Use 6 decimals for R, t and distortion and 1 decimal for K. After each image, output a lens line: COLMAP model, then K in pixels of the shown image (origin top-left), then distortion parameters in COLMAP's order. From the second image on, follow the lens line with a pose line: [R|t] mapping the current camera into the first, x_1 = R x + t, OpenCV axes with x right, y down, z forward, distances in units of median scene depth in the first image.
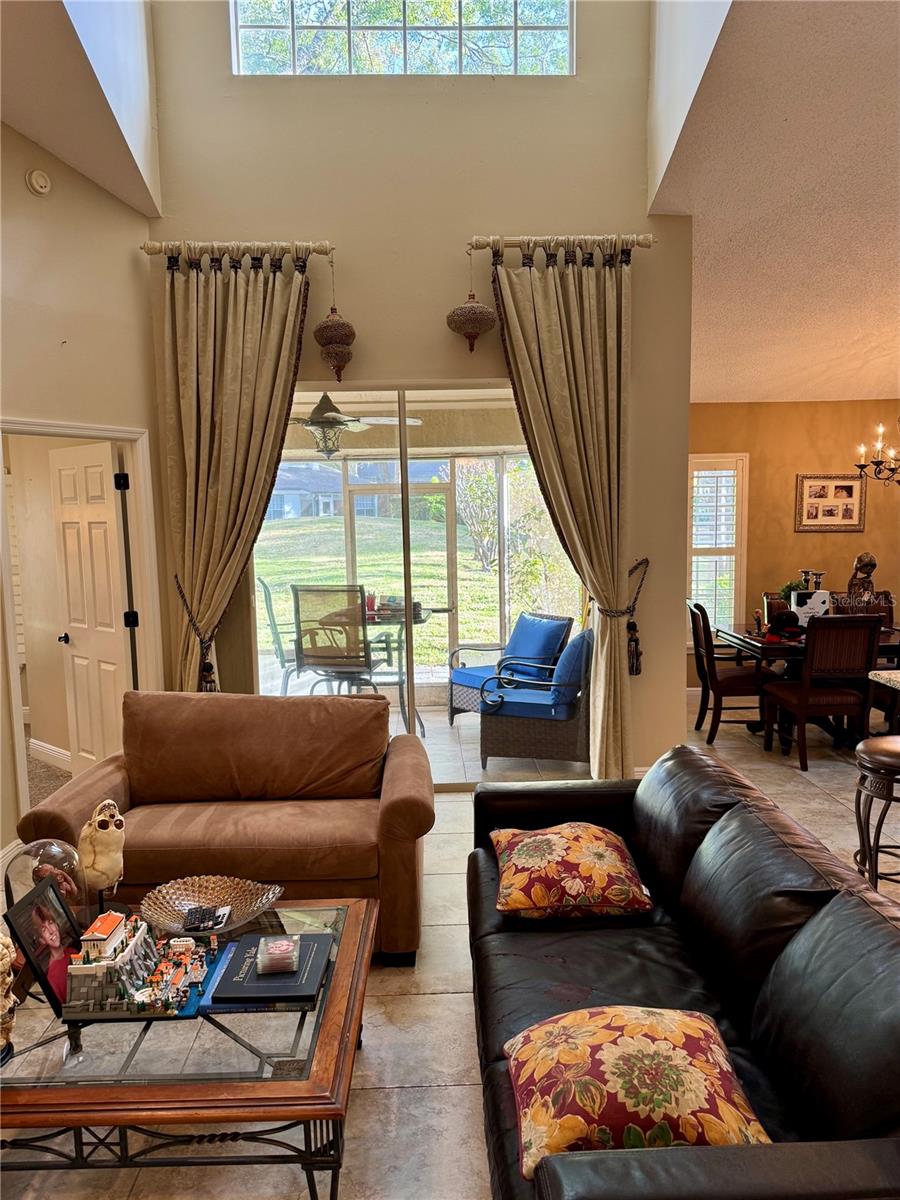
lens RADIAL K [[879.2, 0, 454.1], [0, 879.2, 623.6], [0, 0, 1]] dist [0.056879, -0.068995]
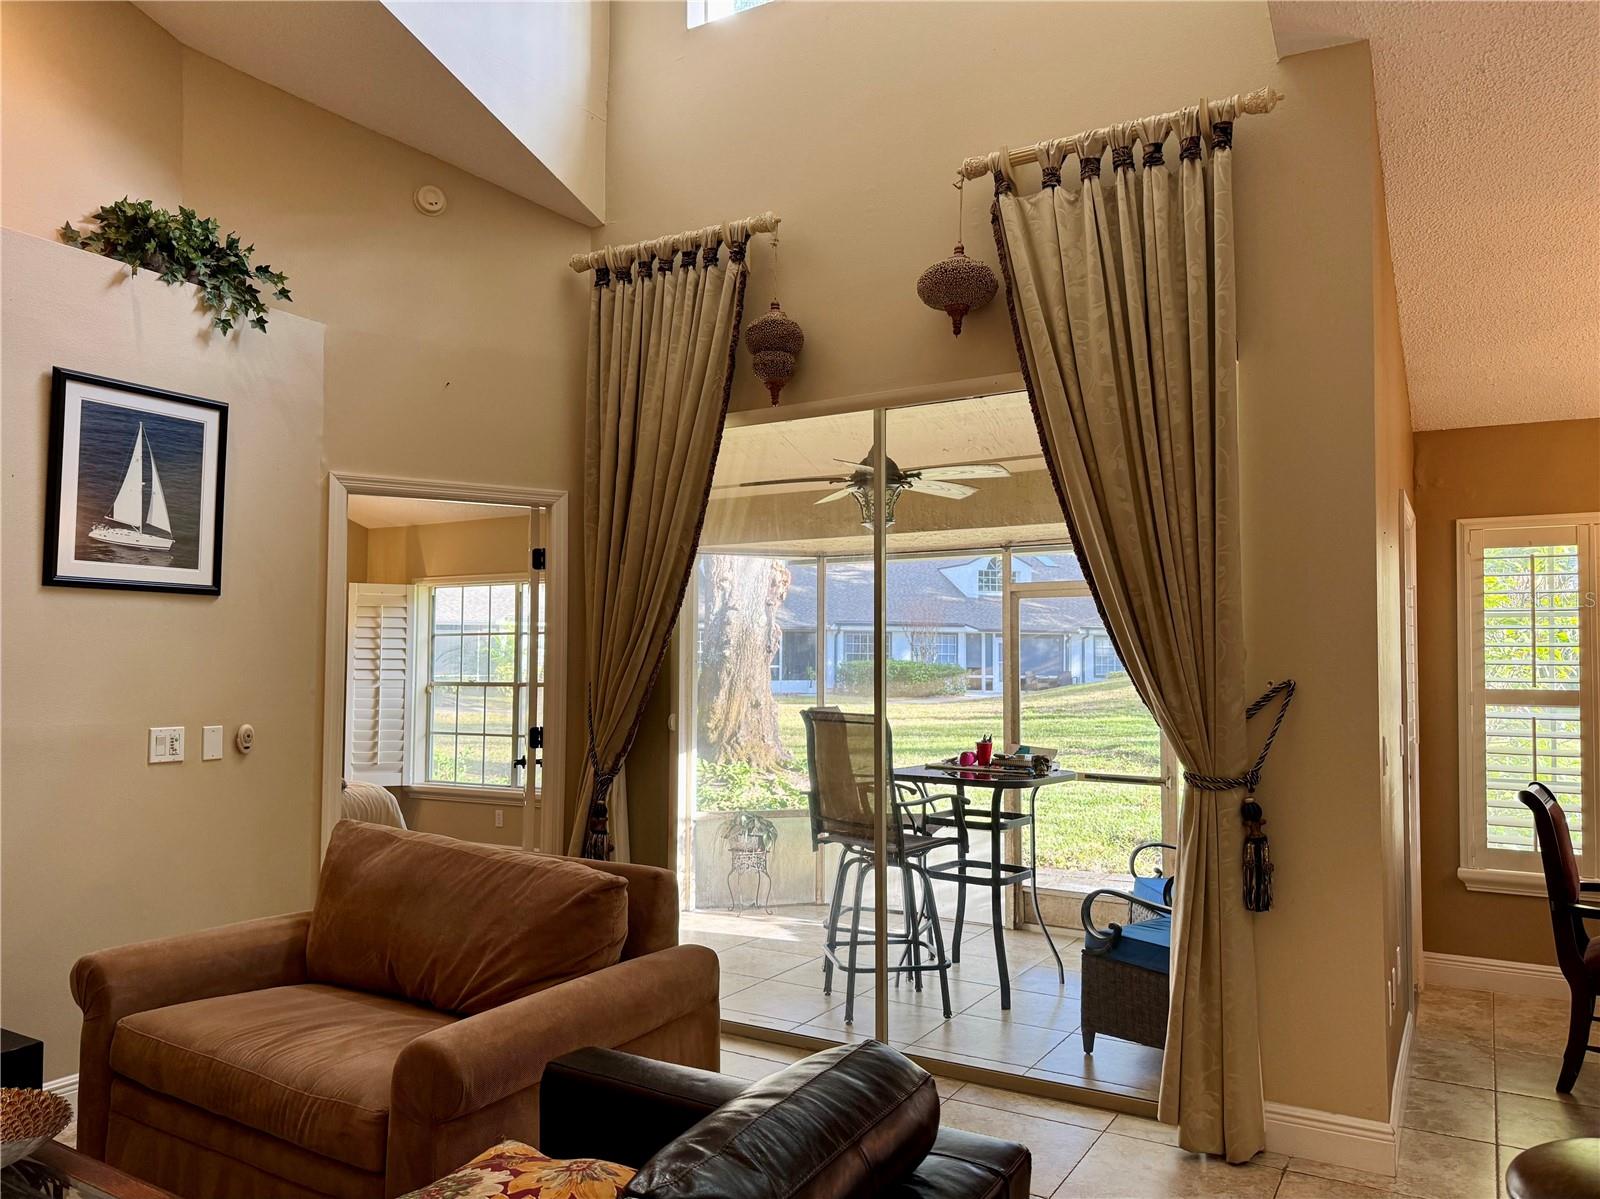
lens RADIAL K [[1133.0, 0, 807.8], [0, 1133.0, 619.4], [0, 0, 1]] dist [0.046515, -0.057495]
pose [[0.845268, 0.001610, -0.534340, 0.354945], [-0.088504, 0.986605, -0.137031, 0.006751], [0.526962, 0.163119, 0.834088, 0.312995]]
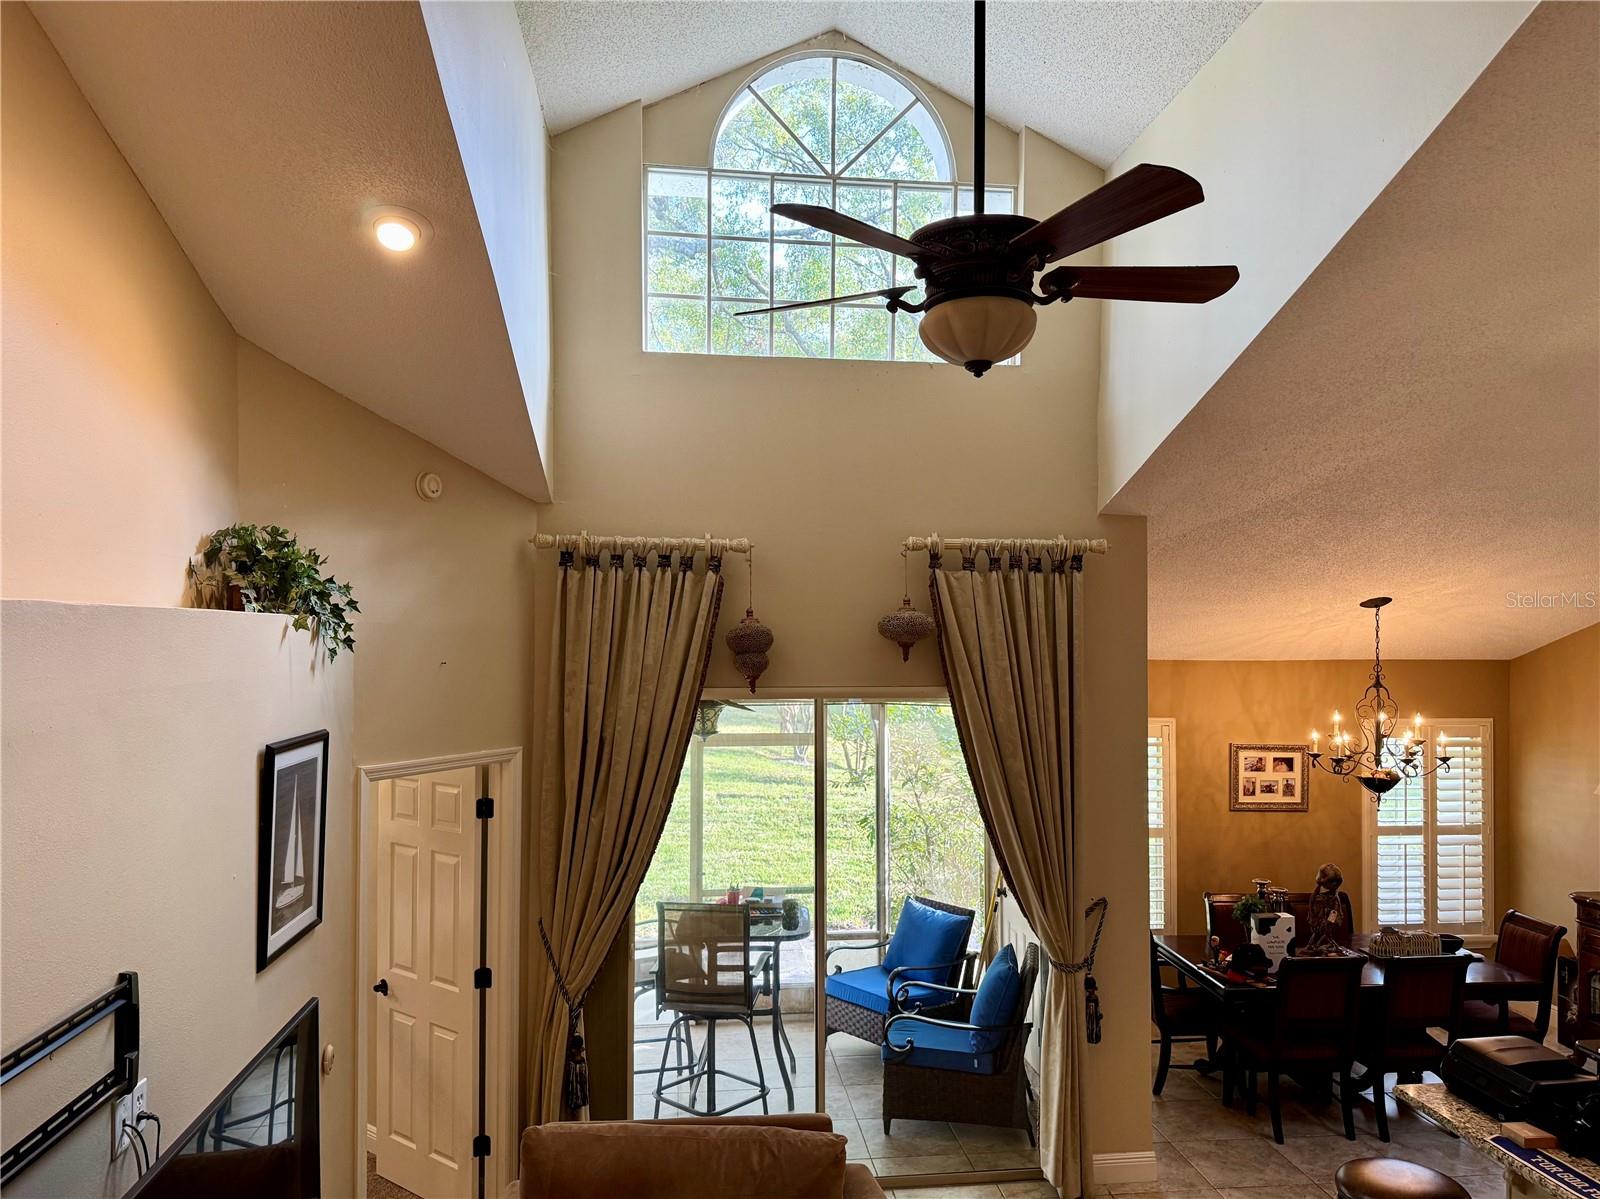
lens RADIAL K [[1100.5, 0, 813.0], [0, 1100.5, 613.9], [0, 0, 1]] dist [0.035252, -0.038758]
pose [[0.996709, 0.023738, 0.077515, -0.156465], [-0.011597, 0.988085, -0.153470, -0.187172], [-0.080235, 0.152066, 0.985108, -0.067488]]
